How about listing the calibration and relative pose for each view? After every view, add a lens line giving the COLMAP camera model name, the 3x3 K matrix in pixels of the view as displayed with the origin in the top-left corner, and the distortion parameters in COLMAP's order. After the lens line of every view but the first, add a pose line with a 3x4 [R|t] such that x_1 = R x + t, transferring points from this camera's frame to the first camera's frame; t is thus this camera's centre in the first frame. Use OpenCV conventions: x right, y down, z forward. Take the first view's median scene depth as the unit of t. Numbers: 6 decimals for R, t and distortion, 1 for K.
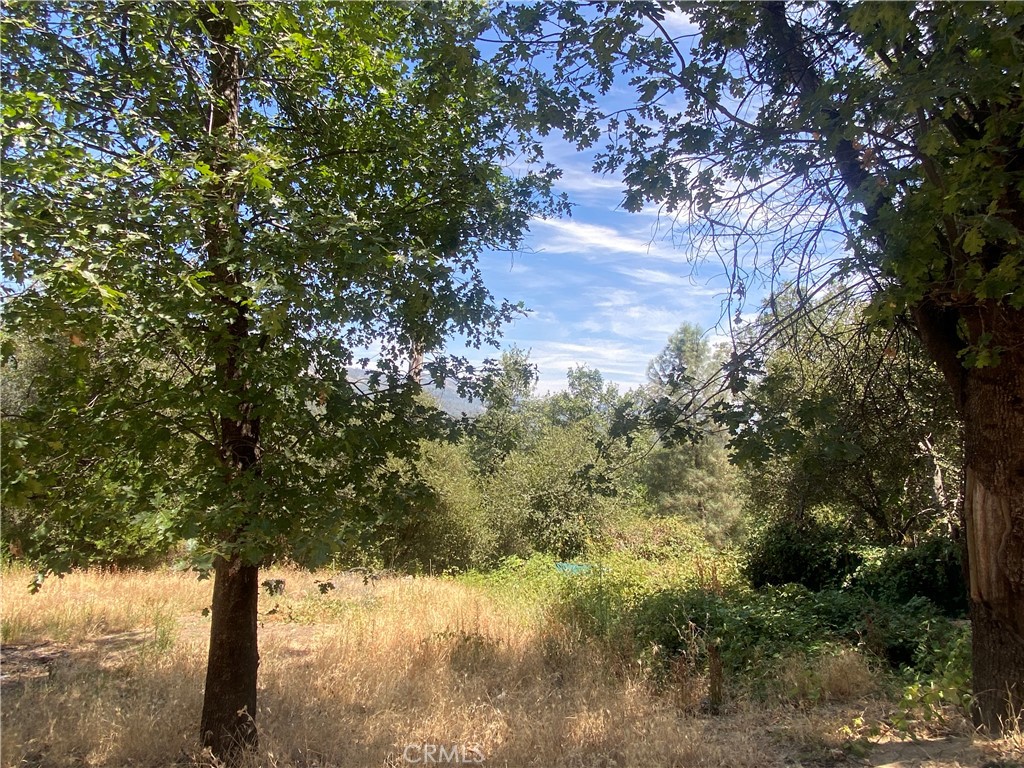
lens RADIAL K [[604.8, 0, 514.0], [0, 604.8, 381.1], [0, 0, 1]] dist [-0.005534, 0.000291]
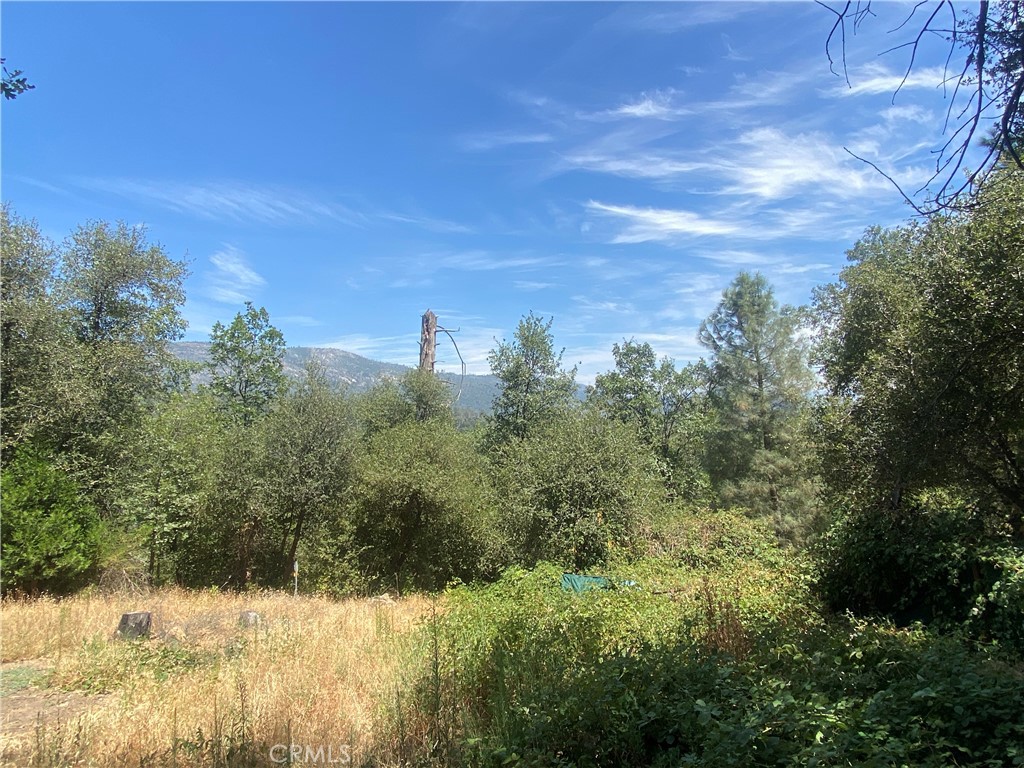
lens RADIAL K [[604.8, 0, 504.3], [0, 604.8, 387.6], [0, 0, 1]] dist [-0.005534, 0.000291]
pose [[0.986419, -0.062258, -0.151990, 0.103052], [0.064315, 0.997892, 0.008654, 0.040169], [0.151131, -0.018312, 0.988344, 0.182563]]
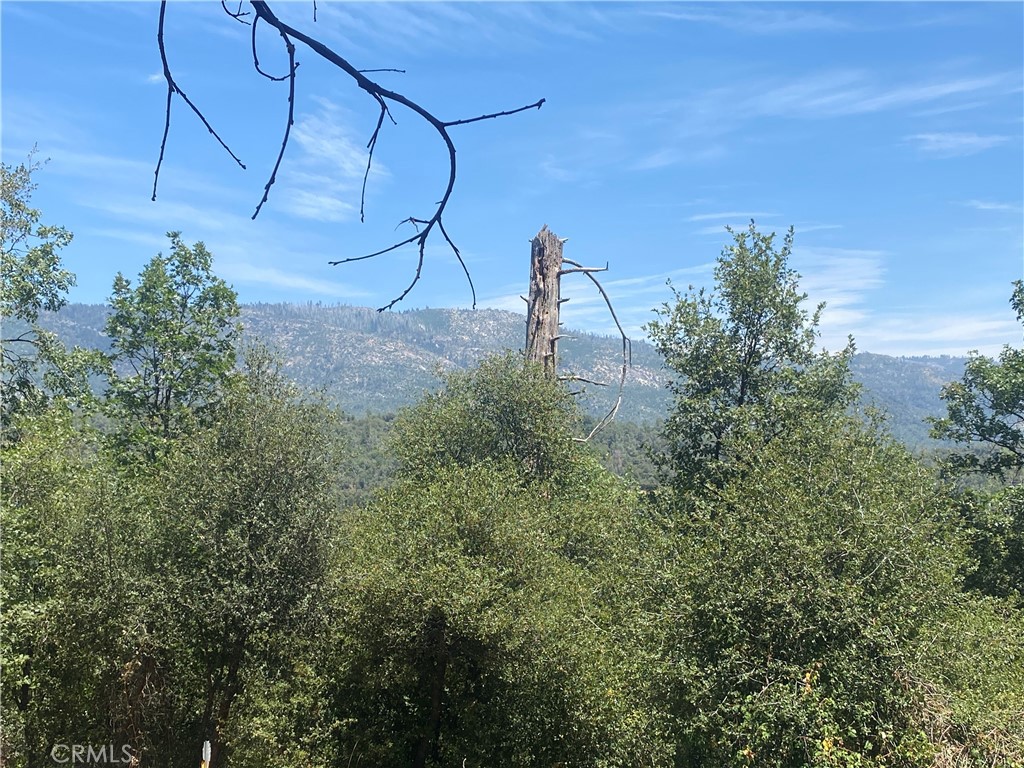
lens RADIAL K [[1360.9, 0, 513.5], [0, 1360.9, 385.3], [0, 0, 1]] dist [-0.005595, 0.000000]
pose [[0.895308, -0.078512, -0.438474, 0.274786], [0.080072, 0.996677, -0.014966, 0.048424], [0.438192, -0.021710, 0.898619, 0.194305]]
